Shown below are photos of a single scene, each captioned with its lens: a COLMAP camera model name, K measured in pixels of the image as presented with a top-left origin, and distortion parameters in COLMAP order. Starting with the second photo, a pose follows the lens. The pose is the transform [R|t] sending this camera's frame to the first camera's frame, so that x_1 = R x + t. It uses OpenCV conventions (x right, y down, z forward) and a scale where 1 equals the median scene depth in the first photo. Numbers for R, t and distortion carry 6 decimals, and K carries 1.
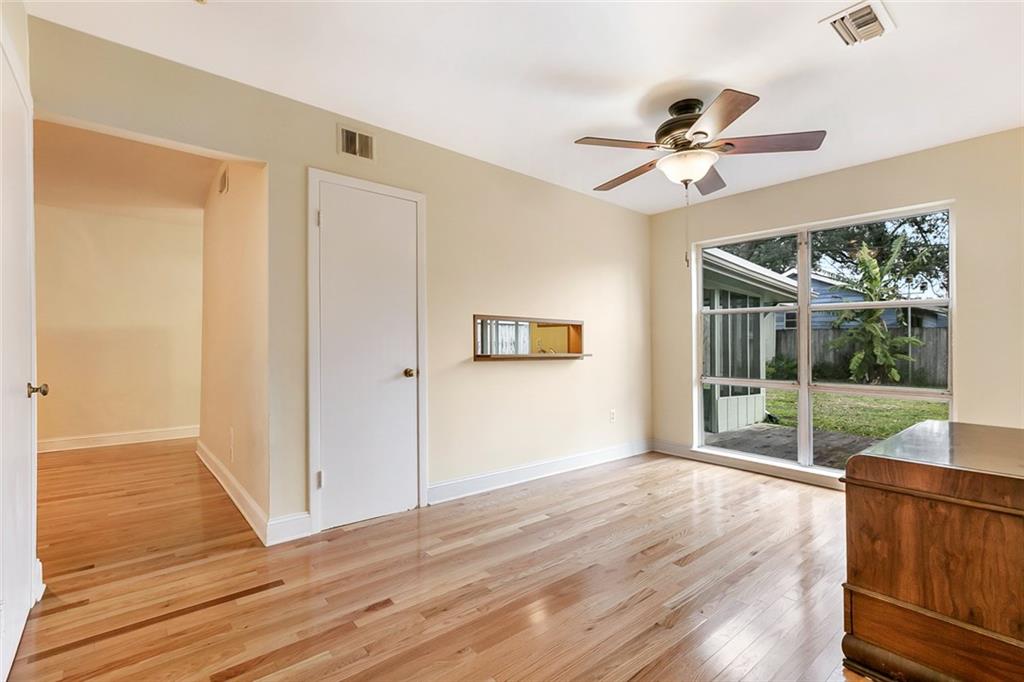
lens RADIAL K [[468.5, 0, 512.0], [0, 468.5, 341.0], [0, 0, 1]] dist [0.001856, 0.000201]
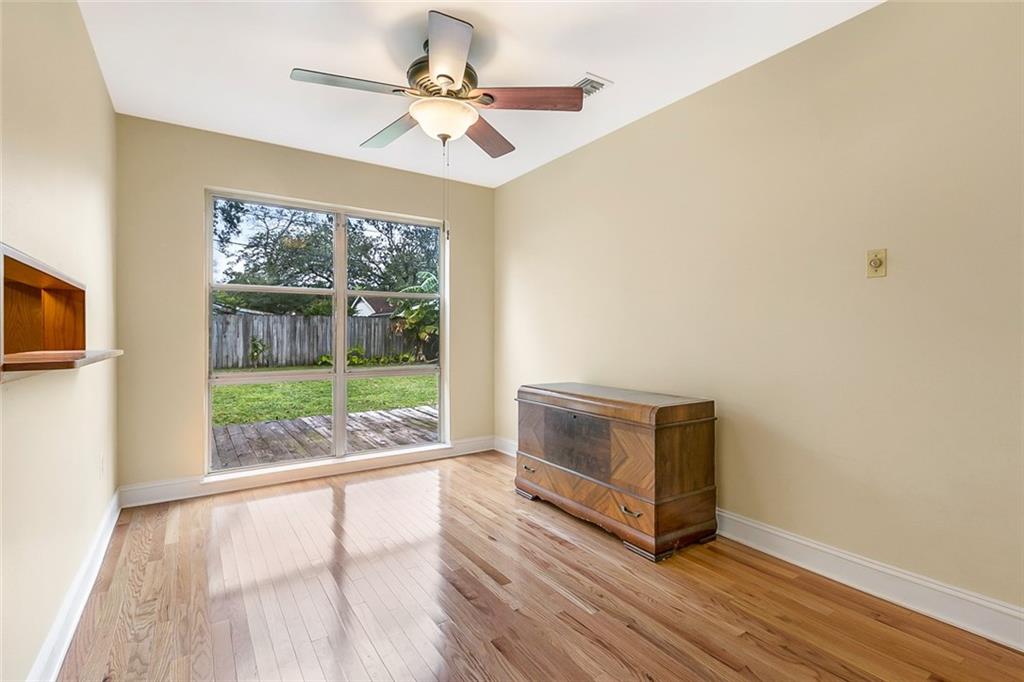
lens RADIAL K [[468.5, 0, 512.0], [0, 468.5, 341.0], [0, 0, 1]] dist [0.001856, 0.000201]
pose [[0.091887, -0.025349, 0.995447, -0.509851], [-0.006652, 0.999638, 0.026070, -0.001515], [-0.995747, -0.009017, 0.091685, 0.907985]]
